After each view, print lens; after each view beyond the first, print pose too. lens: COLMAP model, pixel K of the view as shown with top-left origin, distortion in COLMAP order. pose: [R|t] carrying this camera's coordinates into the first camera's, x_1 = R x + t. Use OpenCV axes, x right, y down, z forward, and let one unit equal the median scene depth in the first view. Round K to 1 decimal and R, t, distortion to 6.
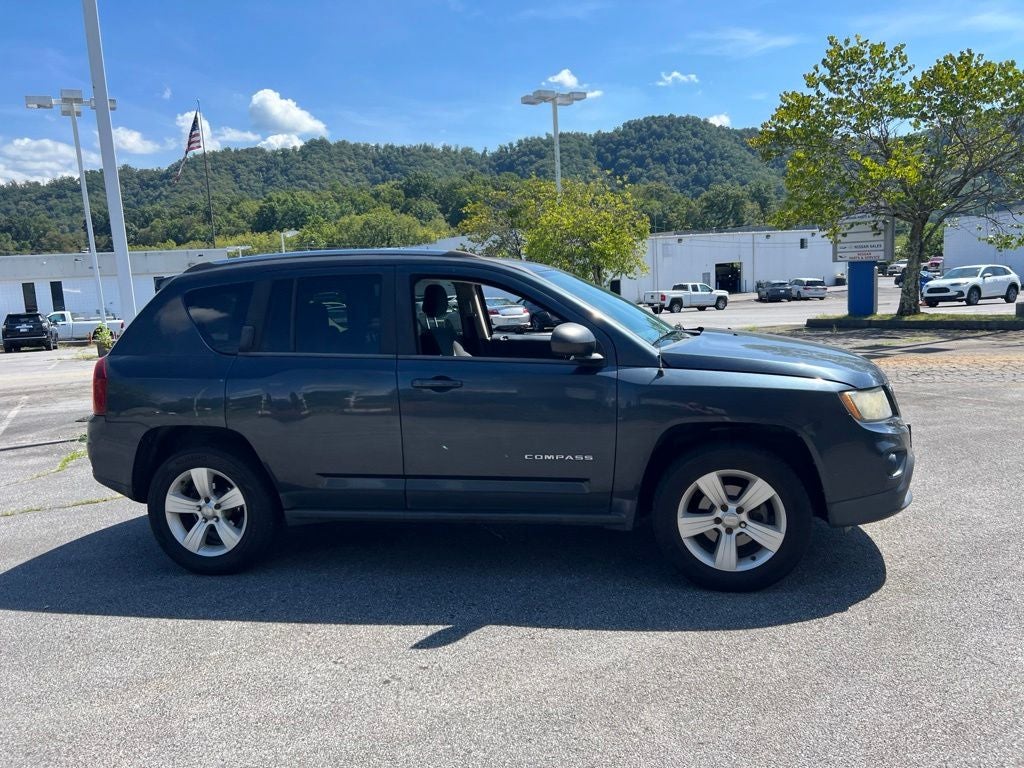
lens RADIAL K [[769.7, 0, 521.1], [0, 769.7, 380.2], [0, 0, 1]] dist [0.048774, -0.051830]
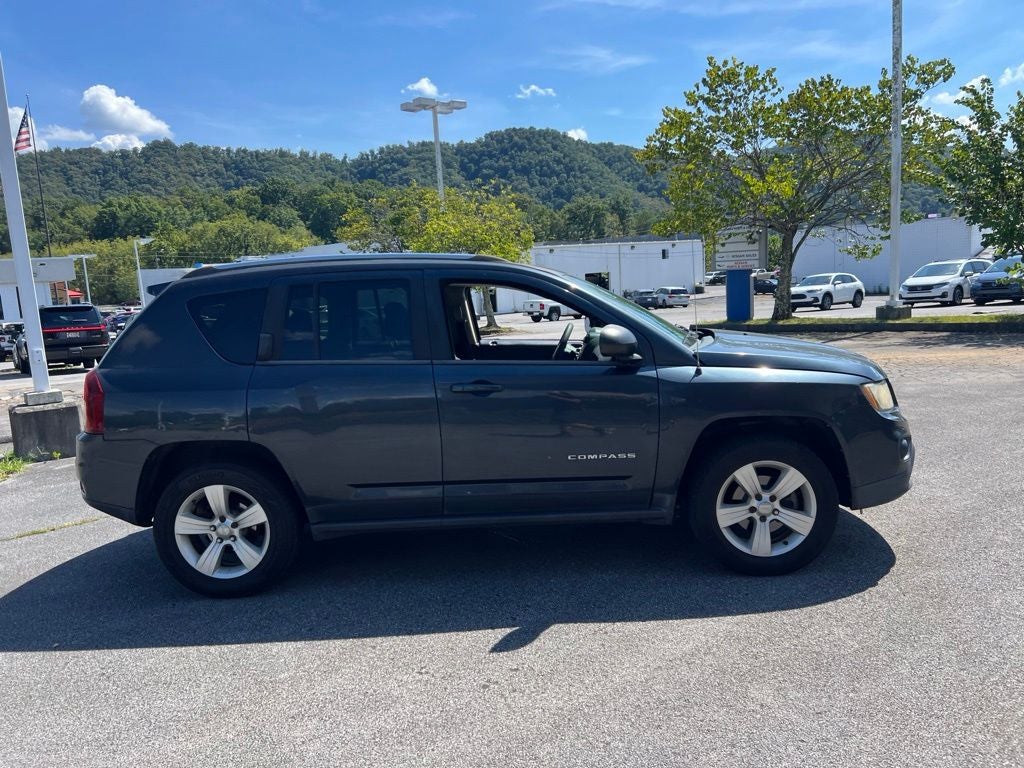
lens RADIAL K [[769.7, 0, 522.9], [0, 769.7, 388.5], [0, 0, 1]] dist [0.048774, -0.051830]
pose [[0.985059, -0.027540, 0.169999, -0.201082], [0.027823, 0.999613, 0.000721, 0.005467], [-0.169953, 0.004019, 0.985444, 0.007920]]
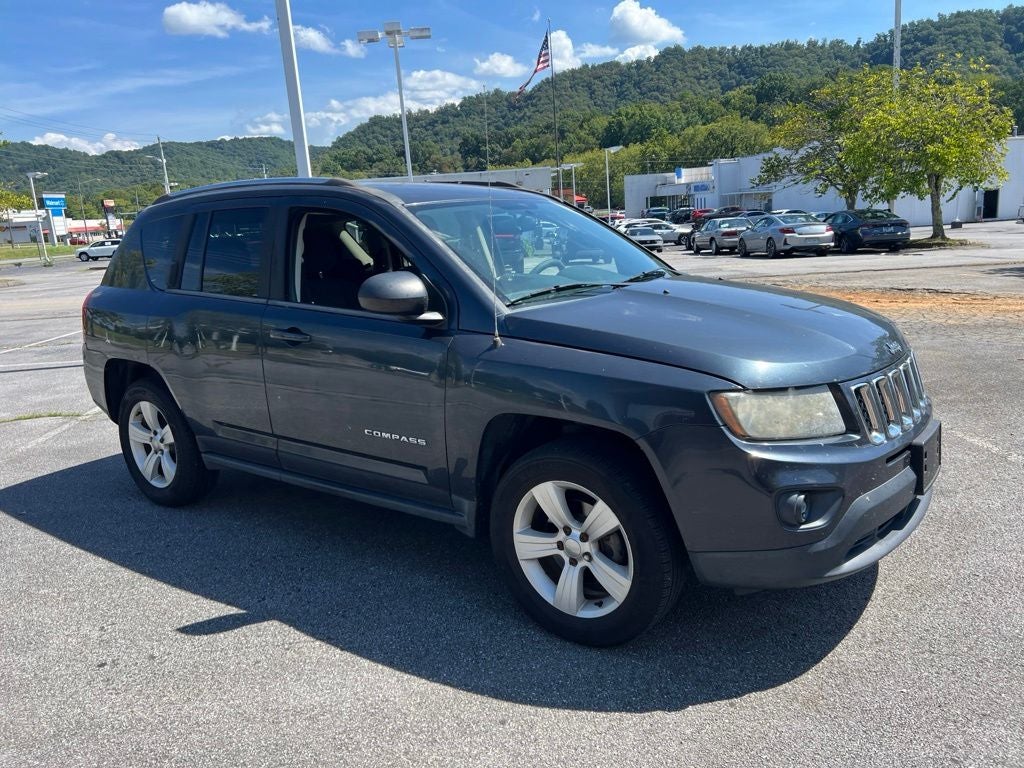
lens RADIAL K [[769.7, 0, 519.5], [0, 769.7, 376.3], [0, 0, 1]] dist [0.048774, -0.051830]
pose [[0.907687, 0.085016, -0.410947, 0.444912], [-0.042504, 0.992853, 0.111520, -0.053979], [0.417491, -0.083758, 0.904813, 0.281723]]
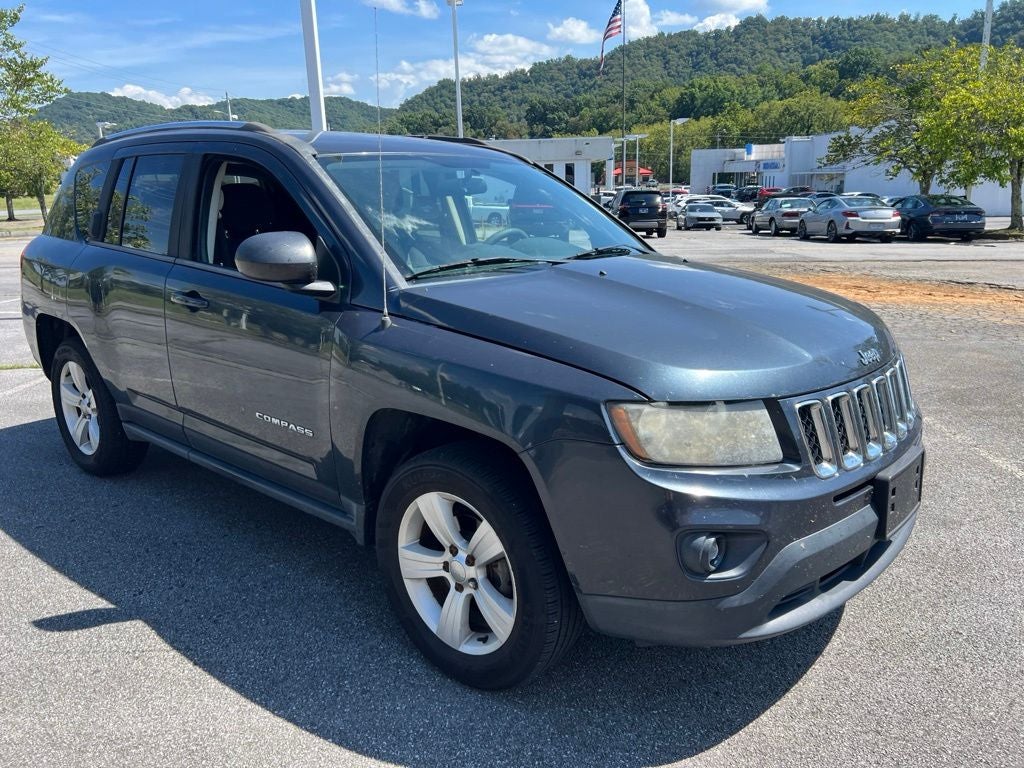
lens RADIAL K [[769.7, 0, 520.4], [0, 769.7, 385.9], [0, 0, 1]] dist [0.048774, -0.051830]
pose [[0.870988, 0.159346, -0.464746, 0.502974], [-0.092349, 0.982181, 0.163684, -0.063378], [0.482547, -0.099648, 0.870183, 0.429996]]
